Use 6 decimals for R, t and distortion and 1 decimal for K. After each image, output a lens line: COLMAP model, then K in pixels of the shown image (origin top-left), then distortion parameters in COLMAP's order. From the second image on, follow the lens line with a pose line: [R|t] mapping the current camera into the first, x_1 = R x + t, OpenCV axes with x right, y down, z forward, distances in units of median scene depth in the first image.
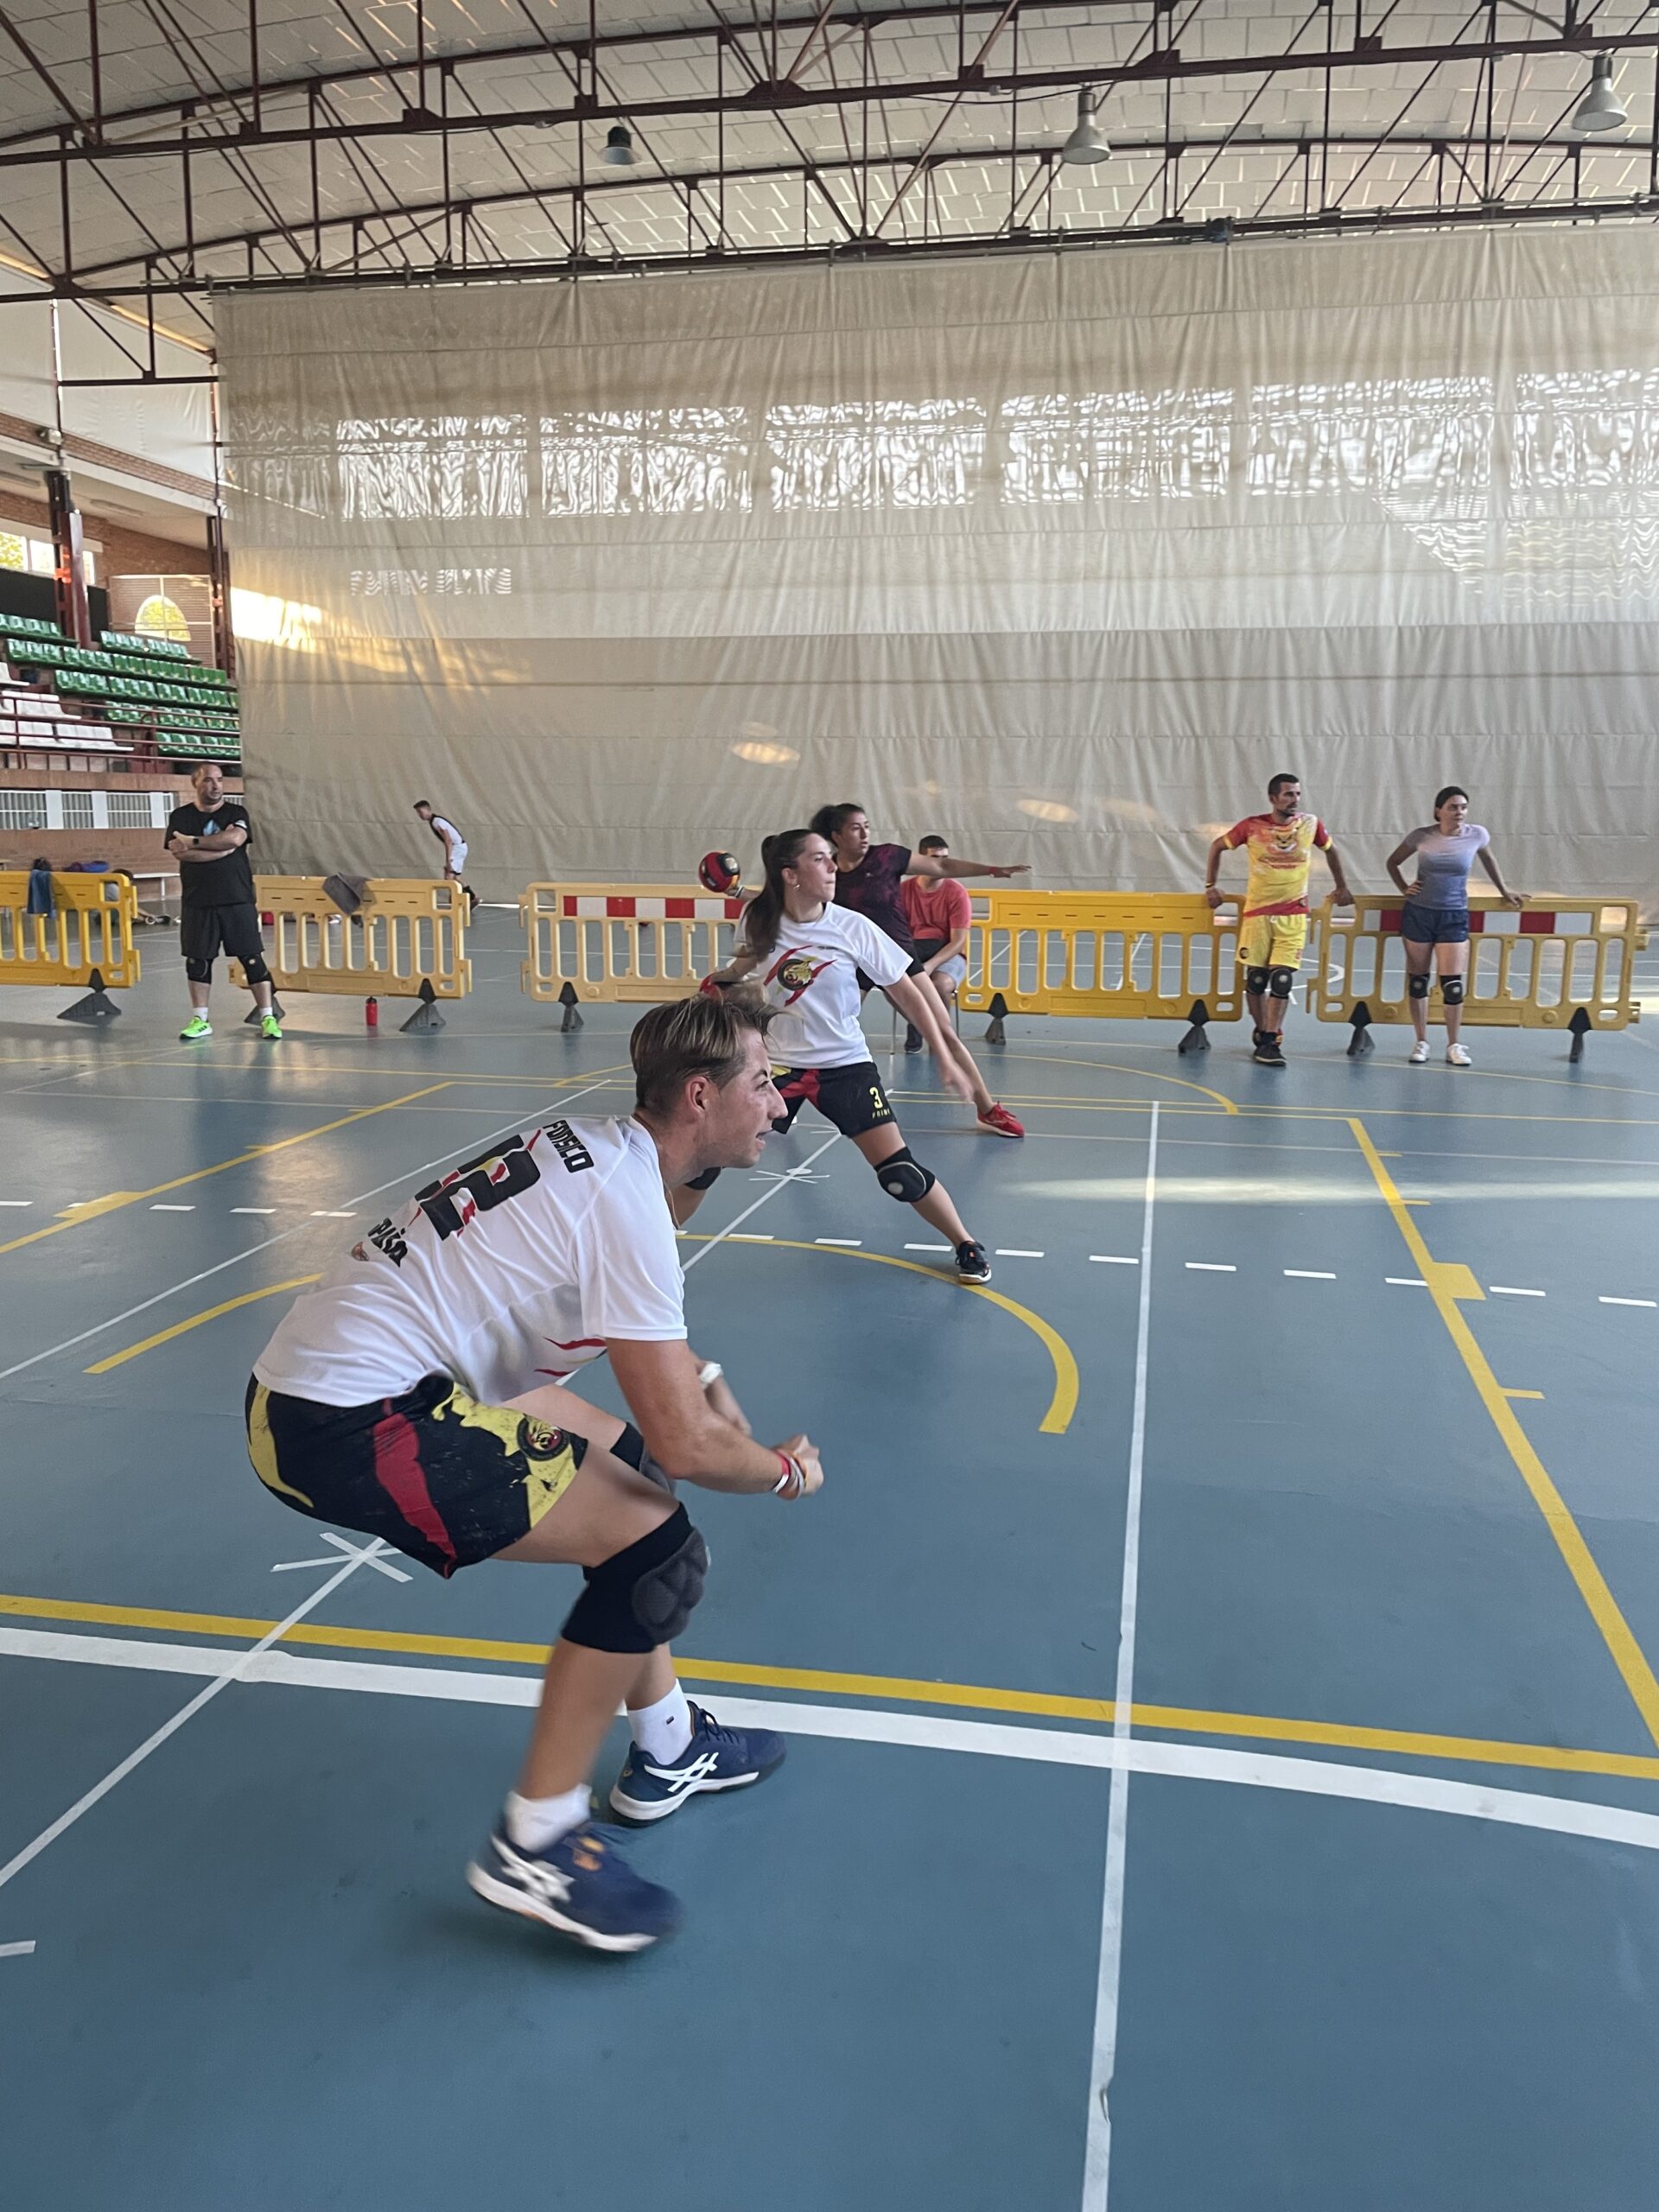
lens RADIAL K [[1637.5, 0, 829.3], [0, 1637.5, 1092.4], [0, 0, 1]] dist [0.078469, -0.100192]
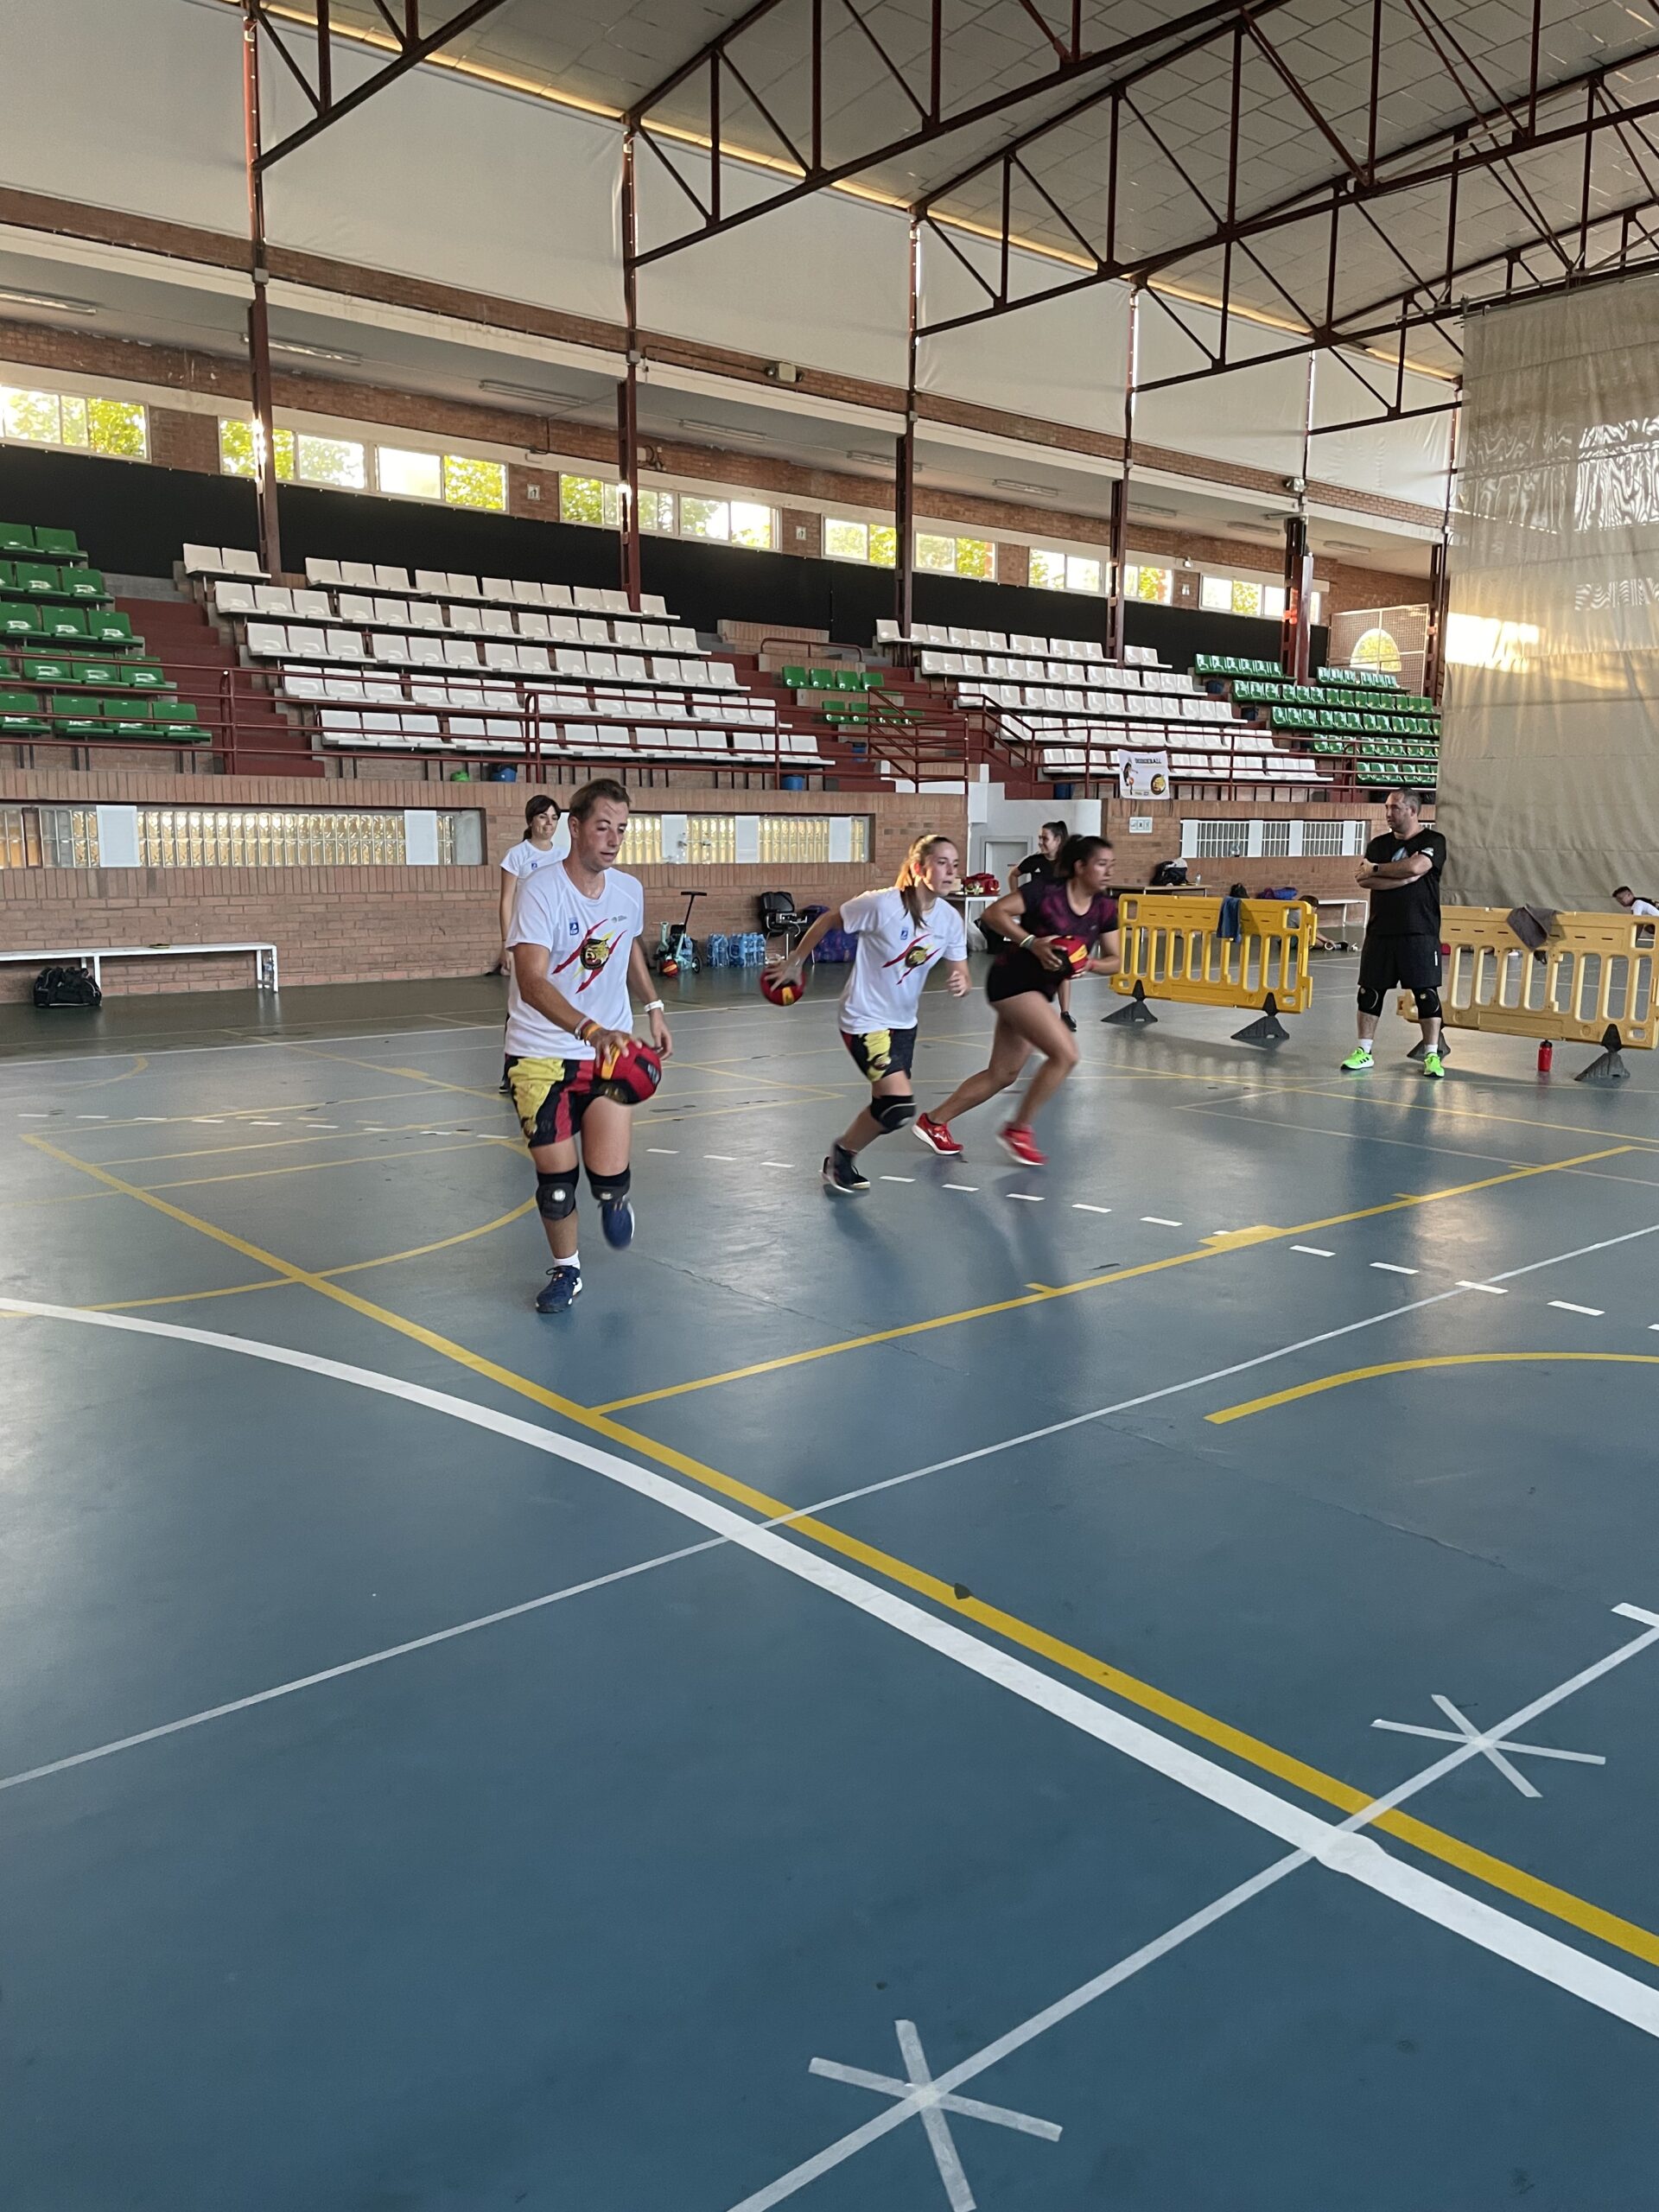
lens RADIAL K [[1637.5, 0, 879.1], [0, 1637.5, 1102.8], [0, 0, 1]] dist [0.078469, -0.100192]
pose [[0.793133, 0.099482, -0.600869, -0.007371], [-0.105401, 0.994104, 0.025461, -0.003493], [0.599859, 0.043138, 0.798942, 0.019790]]
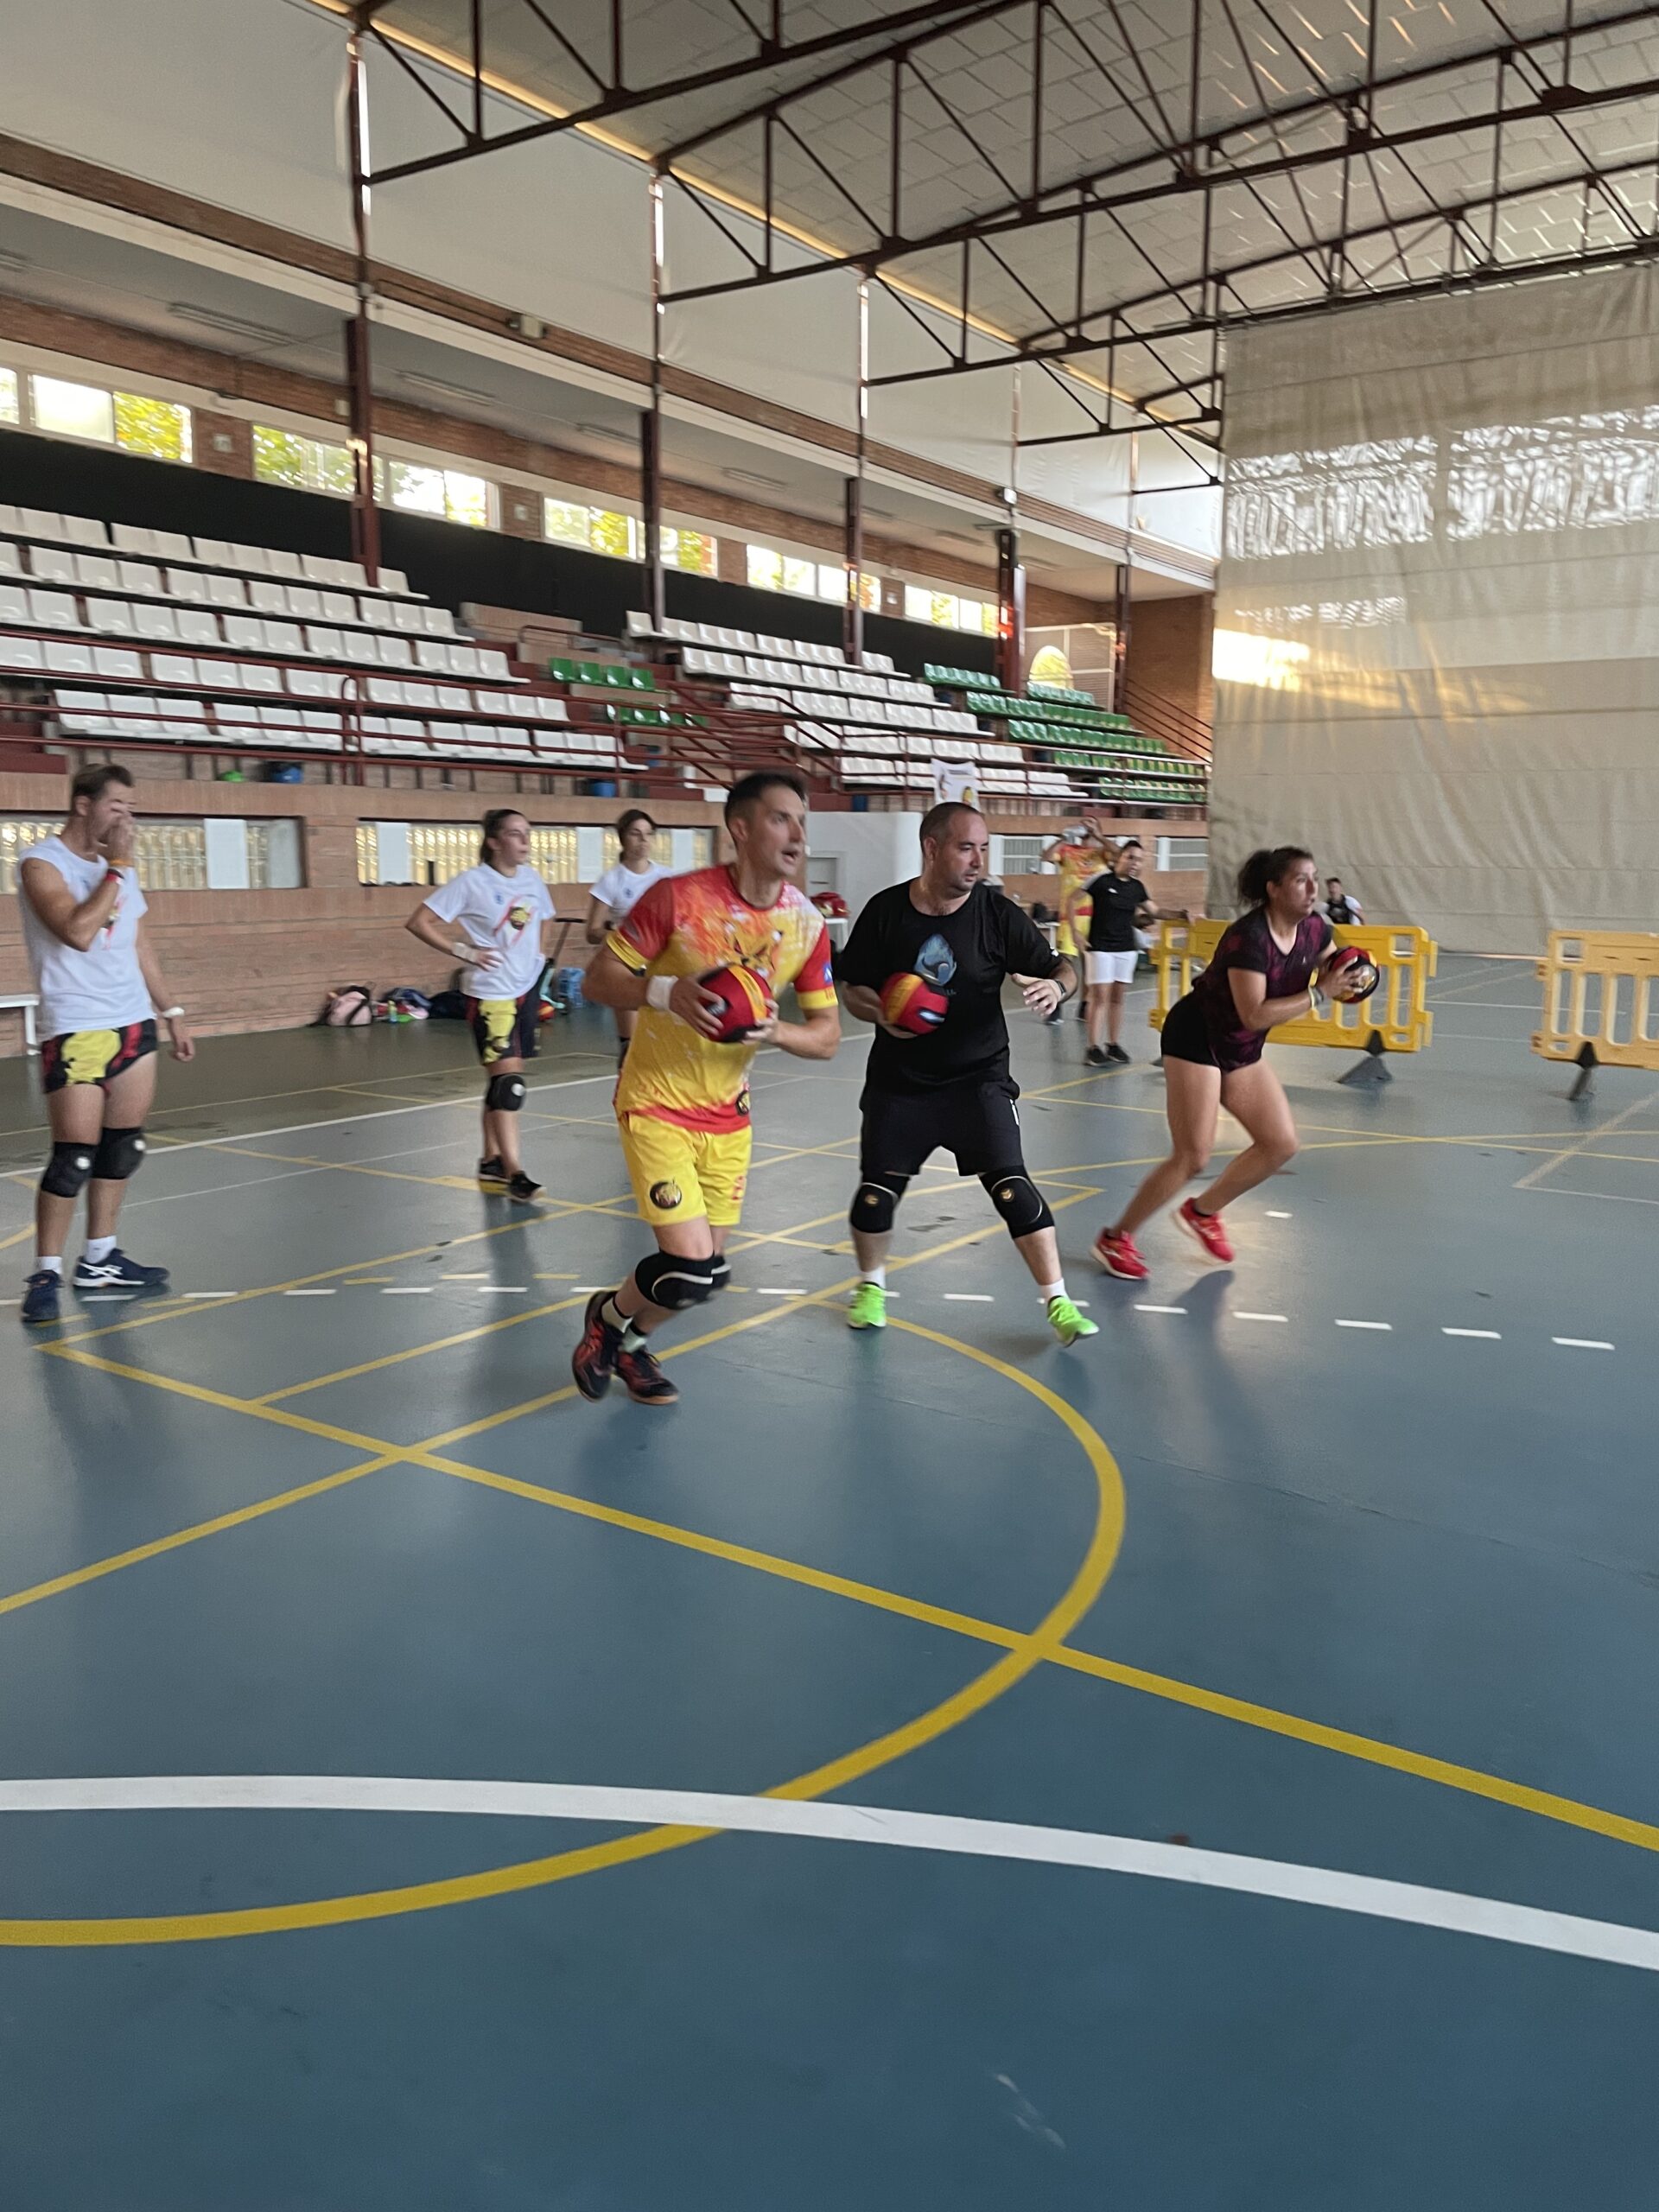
lens RADIAL K [[1637.5, 0, 878.4], [0, 1637.5, 1088.9], [0, 0, 1]] dist [0.078469, -0.100192]
pose [[0.926355, 0.055902, -0.372479, -0.167709], [-0.065880, 0.997728, -0.014104, -0.005694], [0.370844, 0.037604, 0.927934, 0.030808]]
